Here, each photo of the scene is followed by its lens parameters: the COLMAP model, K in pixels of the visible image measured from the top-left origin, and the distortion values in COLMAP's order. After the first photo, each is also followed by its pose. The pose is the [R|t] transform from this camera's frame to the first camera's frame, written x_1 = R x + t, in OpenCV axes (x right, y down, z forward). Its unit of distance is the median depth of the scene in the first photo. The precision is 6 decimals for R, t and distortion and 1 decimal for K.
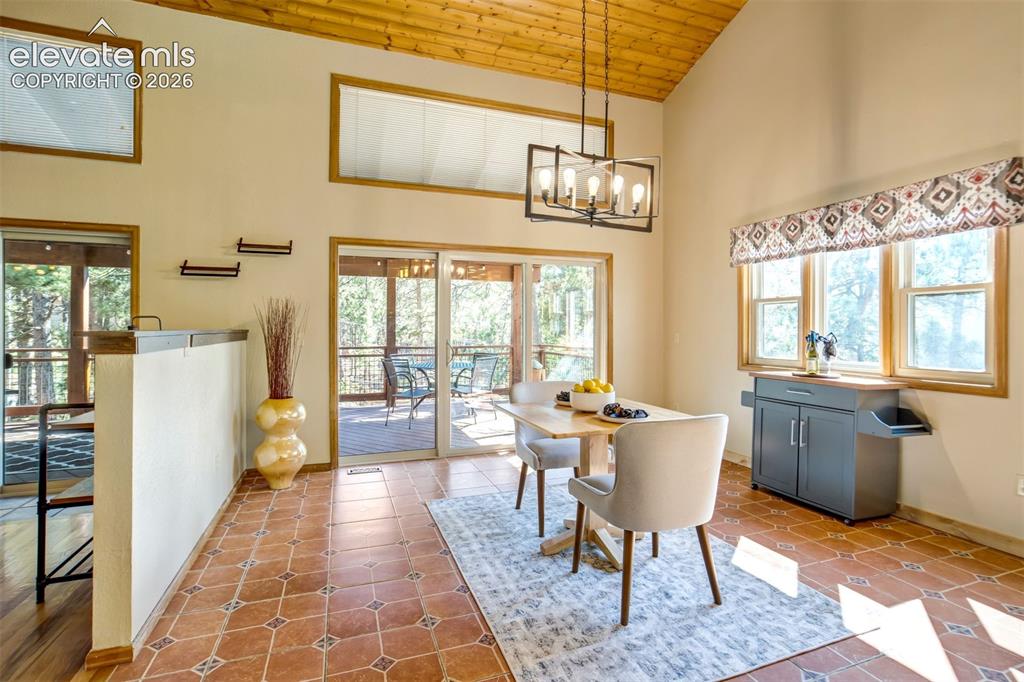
lens RADIAL K [[485.2, 0, 519.7], [0, 485.2, 325.6], [0, 0, 1]] dist [-0.029594, 0.016430]
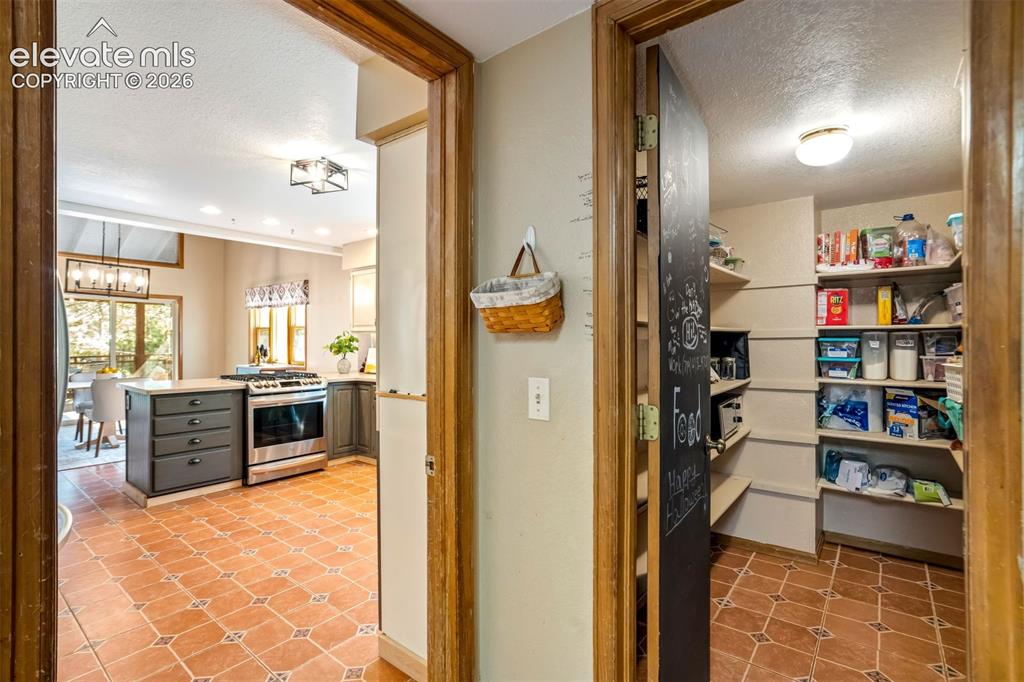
lens RADIAL K [[485.2, 0, 507.8], [0, 485.2, 342.2], [0, 0, 1]] dist [-0.029594, 0.016430]
pose [[0.863972, 0.000084, 0.503539, 0.388238], [-0.006920, 0.999908, 0.011706, -0.026292], [-0.503491, -0.013599, 0.863893, -1.110193]]
